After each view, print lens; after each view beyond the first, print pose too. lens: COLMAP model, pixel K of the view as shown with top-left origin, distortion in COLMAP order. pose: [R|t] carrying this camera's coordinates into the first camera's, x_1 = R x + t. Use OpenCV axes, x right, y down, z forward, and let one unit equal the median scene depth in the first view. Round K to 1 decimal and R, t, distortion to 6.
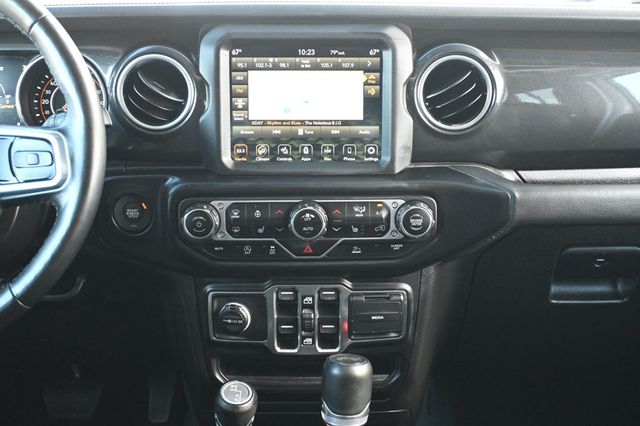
lens RADIAL K [[800.3, 0, 313.3], [0, 800.3, 214.9], [0, 0, 1]] dist [-0.007058, 0.000000]
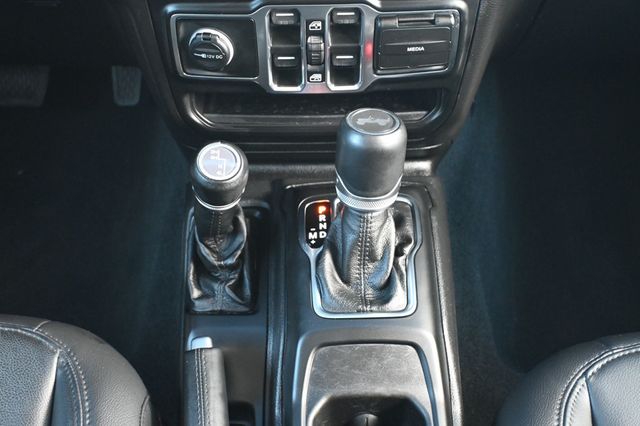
lens RADIAL K [[923.5, 0, 321.2], [0, 923.5, 210.0], [0, 0, 1]] dist [0.006558, 0.000000]
pose [[0.999970, -0.007469, -0.001842, -0.001520], [0.007401, 0.868781, 0.495141, -0.153460], [-0.002097, -0.495140, 0.868811, 0.240143]]
